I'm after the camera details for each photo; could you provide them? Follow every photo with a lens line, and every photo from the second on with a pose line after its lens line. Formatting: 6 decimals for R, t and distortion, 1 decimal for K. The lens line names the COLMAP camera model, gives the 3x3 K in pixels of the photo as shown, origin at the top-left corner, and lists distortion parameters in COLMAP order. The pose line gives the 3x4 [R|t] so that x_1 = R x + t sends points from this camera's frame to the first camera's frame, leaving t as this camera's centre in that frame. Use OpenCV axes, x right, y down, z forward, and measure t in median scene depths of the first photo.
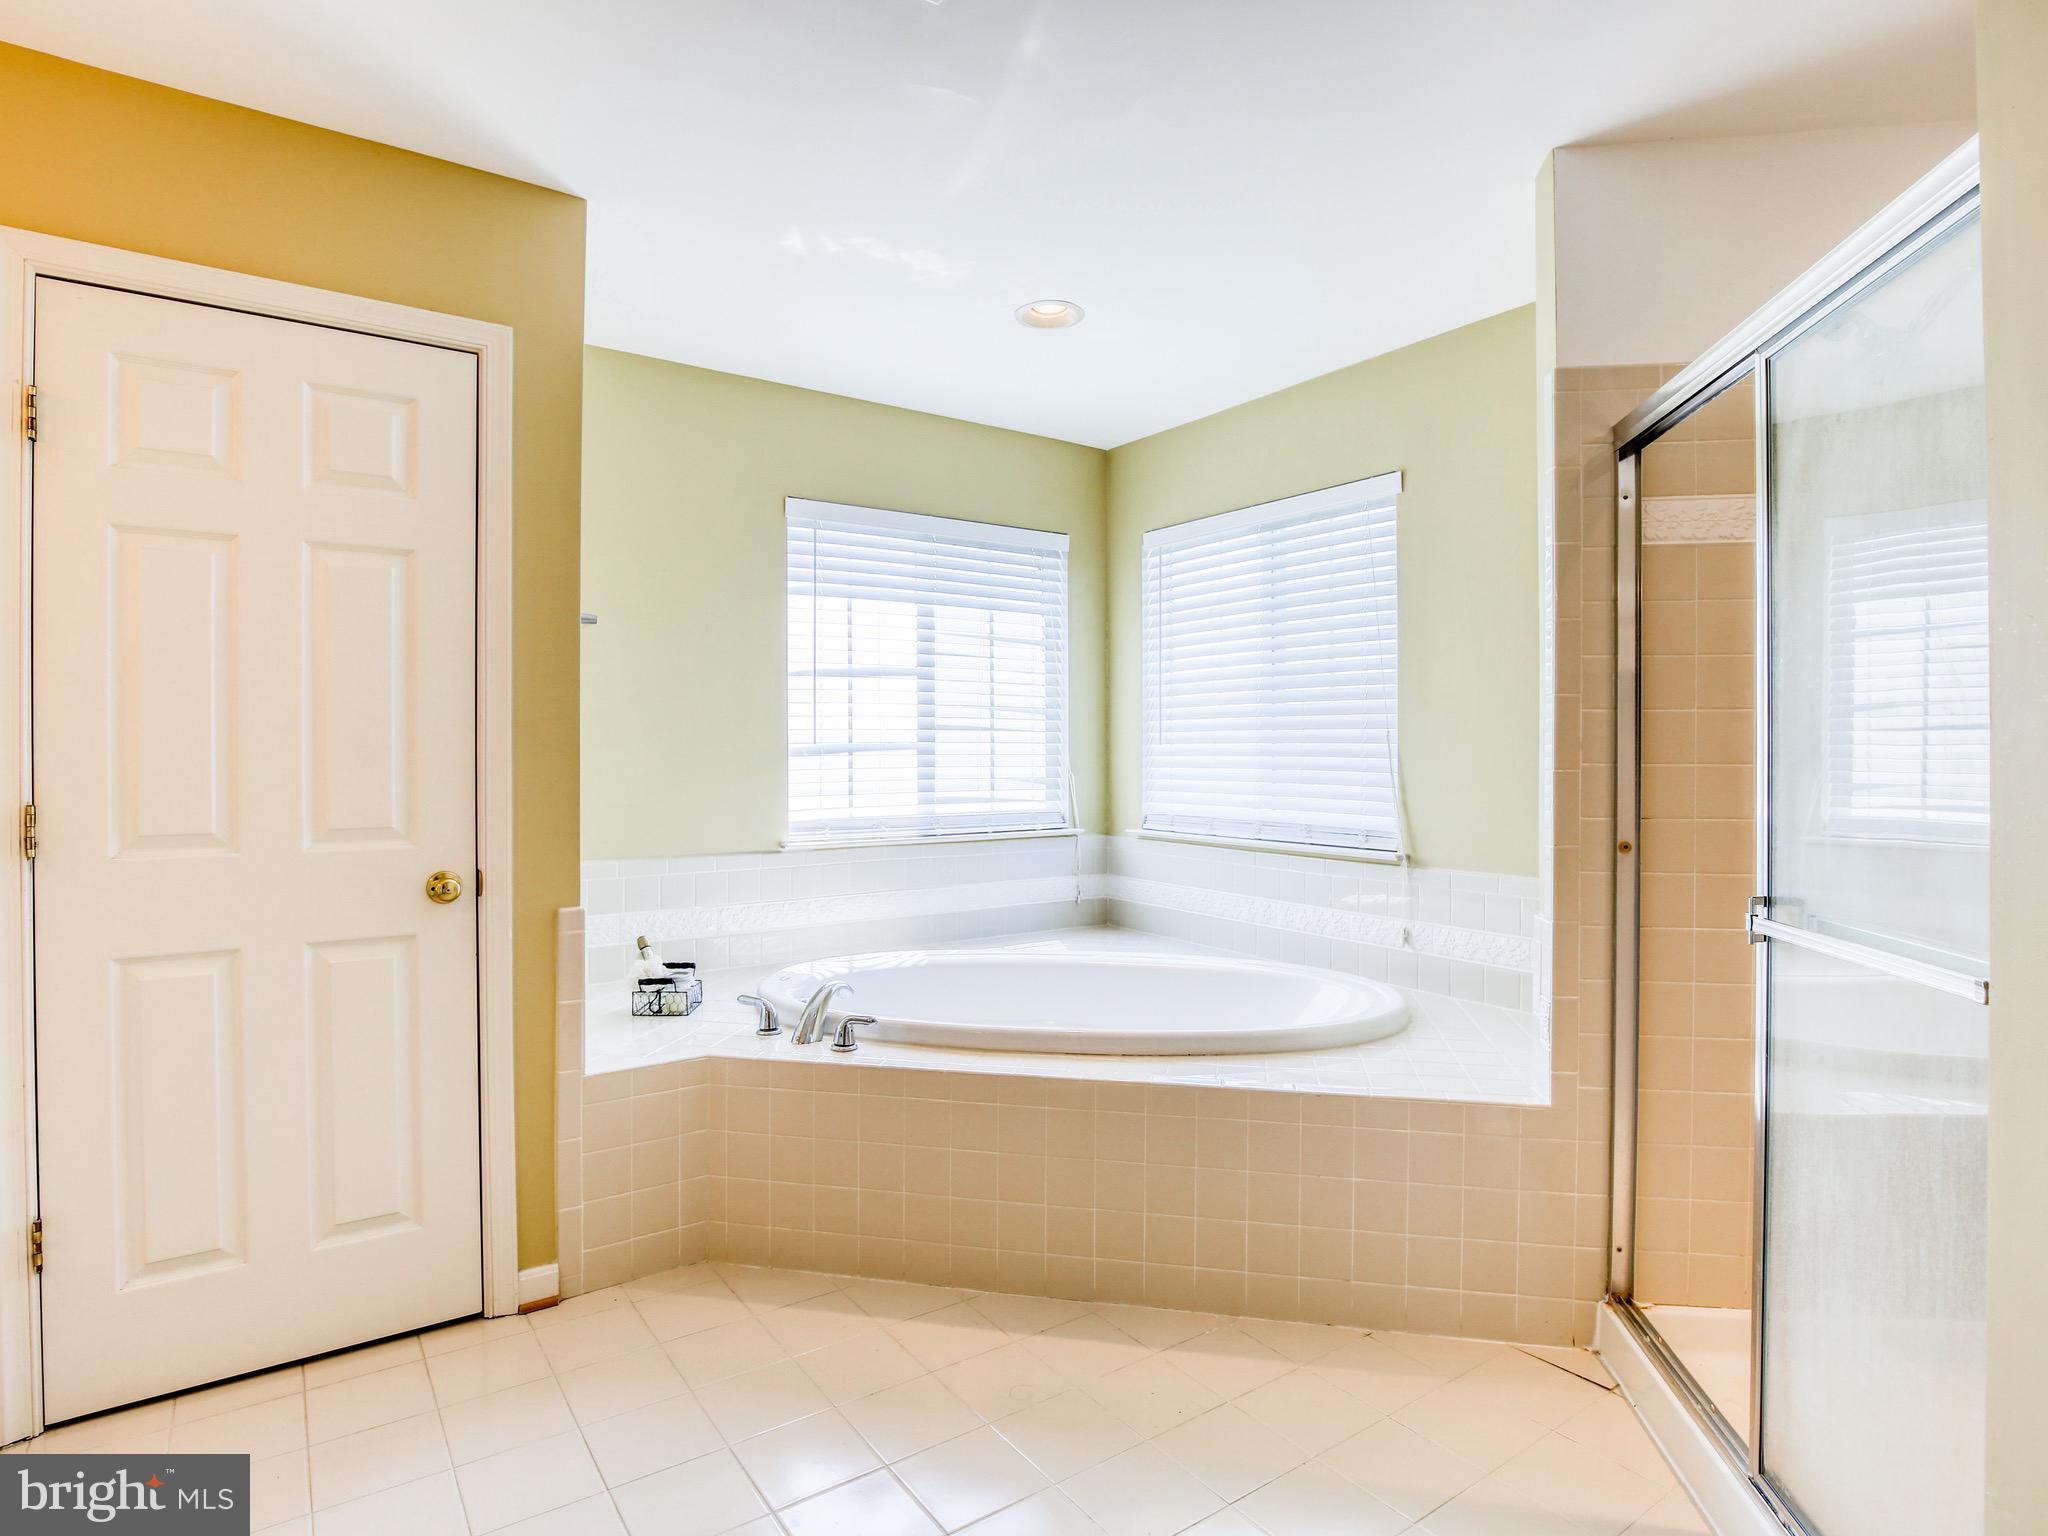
lens RADIAL K [[1079.6, 0, 1024.0], [0, 1079.6, 768.0], [0, 0, 1]] dist [-0.039597, 0.009856]
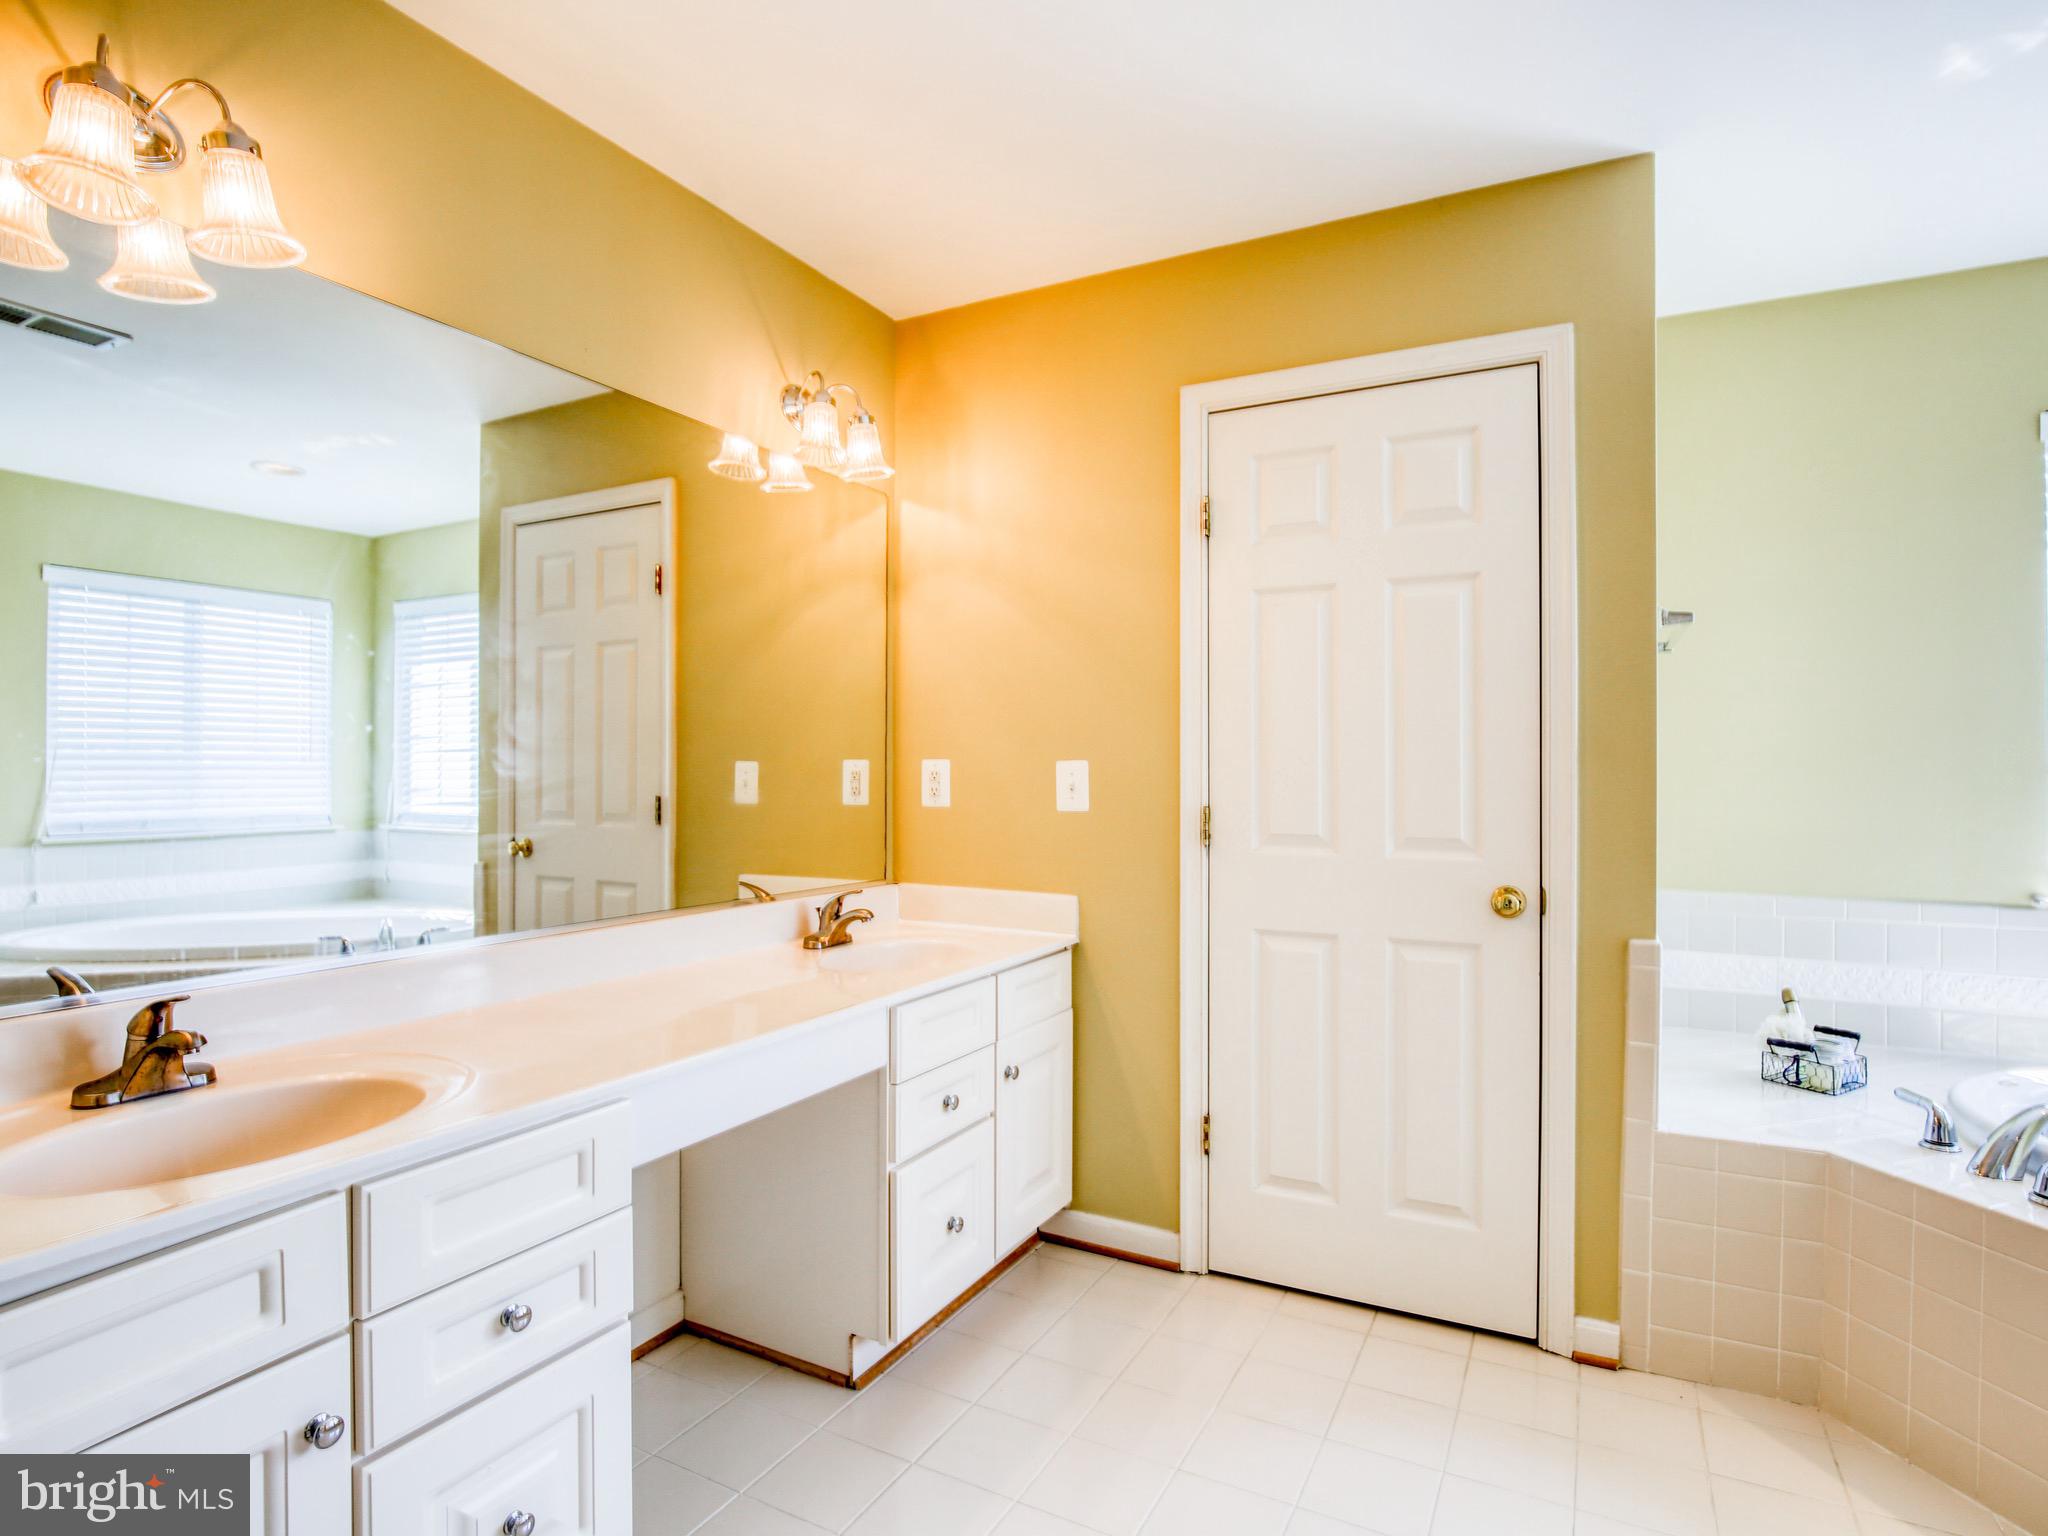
lens RADIAL K [[1101.4, 0, 1080.2], [0, 1101.4, 772.1], [0, 0, 1]] dist [-0.032103, 0.010066]
pose [[0.461793, 0.006929, -0.886961, 0.174585], [-0.012550, 0.999920, 0.001277, -0.006904], [0.886899, 0.010542, 0.461843, 0.151045]]
